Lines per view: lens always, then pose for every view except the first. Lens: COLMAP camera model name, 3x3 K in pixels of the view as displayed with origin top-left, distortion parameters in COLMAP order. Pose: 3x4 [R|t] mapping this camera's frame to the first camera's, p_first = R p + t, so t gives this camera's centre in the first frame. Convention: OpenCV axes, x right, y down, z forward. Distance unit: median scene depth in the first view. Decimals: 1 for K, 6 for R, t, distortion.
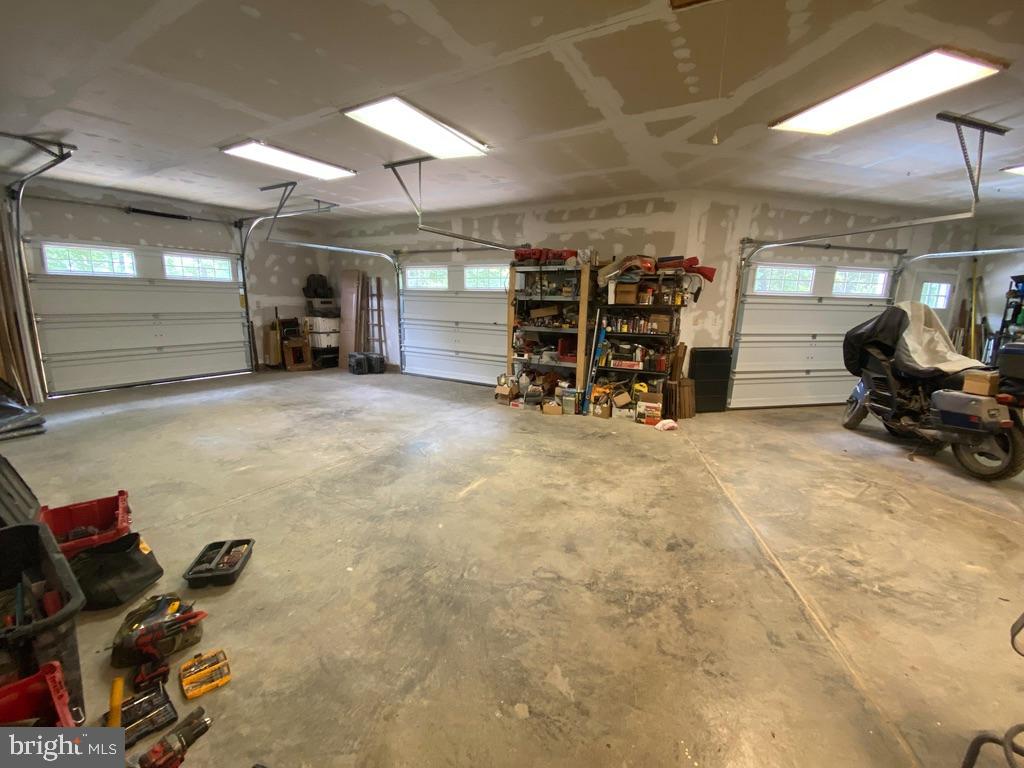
lens RADIAL K [[422.5, 0, 513.2], [0, 422.5, 374.9], [0, 0, 1]] dist [-0.024212, -0.000486]
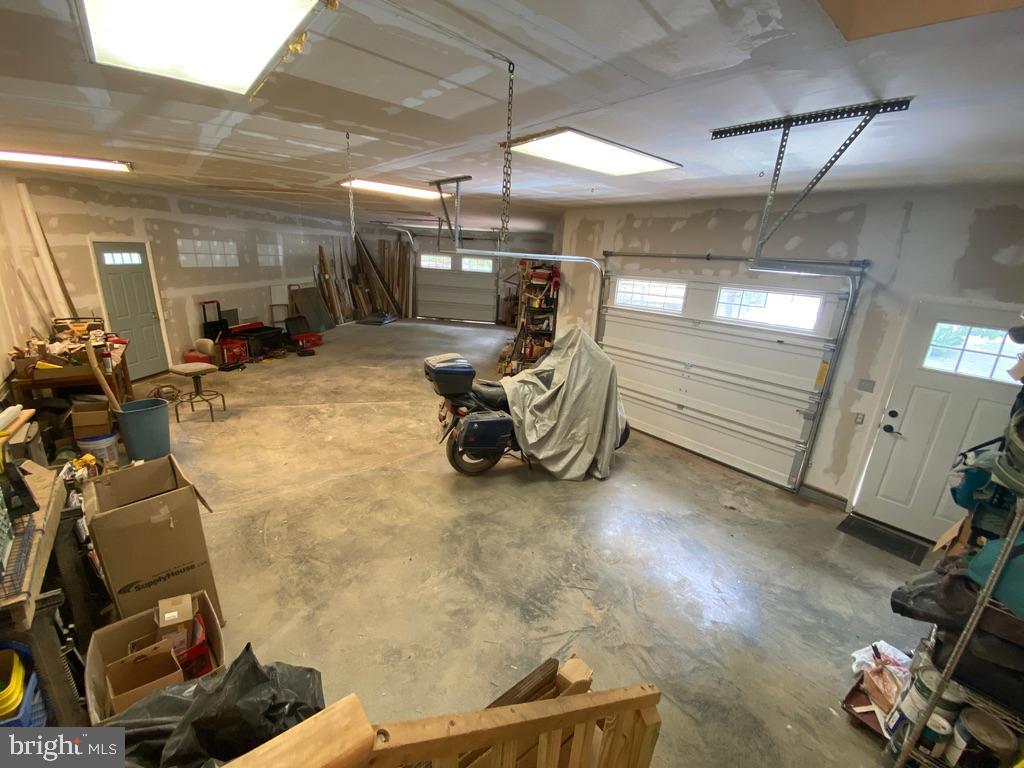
lens RADIAL K [[422.5, 0, 516.7], [0, 422.5, 387.0], [0, 0, 1]] dist [-0.024212, -0.000486]
pose [[0.438718, 0.268347, -0.857622, 1.393356], [-0.203624, 0.959234, 0.195977, -0.158148], [0.875251, 0.088654, 0.475476, 0.329102]]
